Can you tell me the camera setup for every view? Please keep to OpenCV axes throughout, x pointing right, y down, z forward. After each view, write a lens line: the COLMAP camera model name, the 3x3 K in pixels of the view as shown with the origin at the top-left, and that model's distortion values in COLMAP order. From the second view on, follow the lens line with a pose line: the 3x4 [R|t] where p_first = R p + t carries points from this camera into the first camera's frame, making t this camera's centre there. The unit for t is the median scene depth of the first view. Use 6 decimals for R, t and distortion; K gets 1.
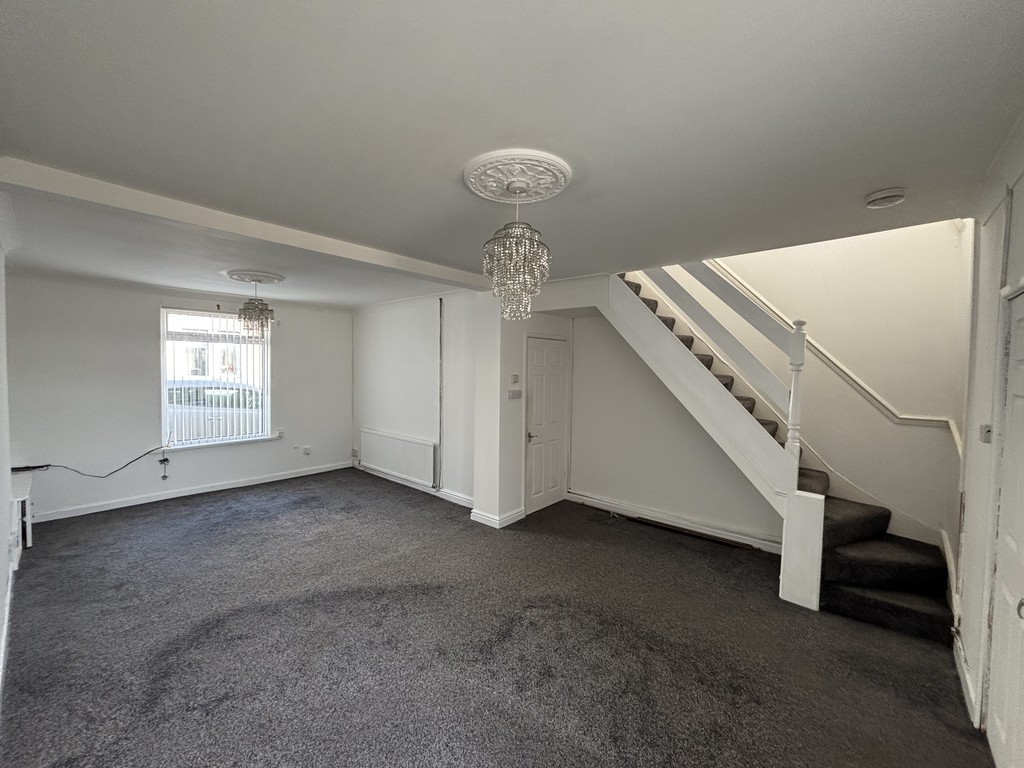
lens RADIAL K [[409.3, 0, 510.8], [0, 409.3, 382.3], [0, 0, 1]] dist [0.002628, -0.000295]
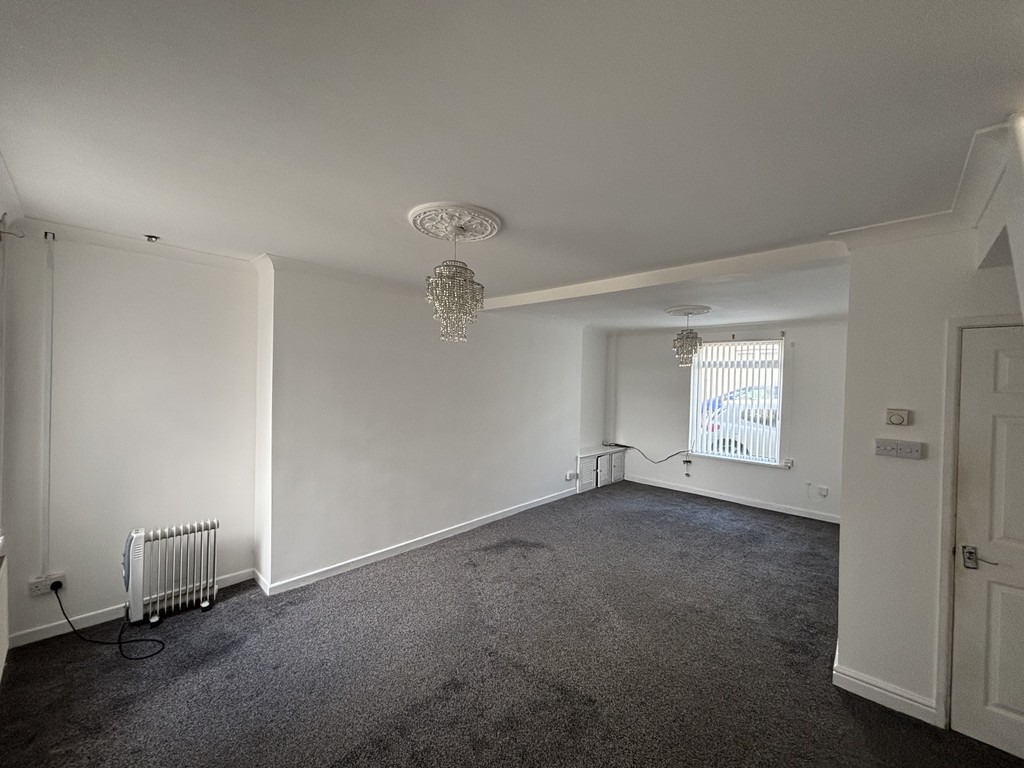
lens RADIAL K [[409.3, 0, 511.6], [0, 409.3, 385.3], [0, 0, 1]] dist [0.002628, -0.000295]
pose [[-0.030836, -0.000463, -0.999524, 0.467417], [-0.061243, 0.998122, 0.001427, -0.016853], [0.997646, 0.061258, -0.030806, 0.483873]]
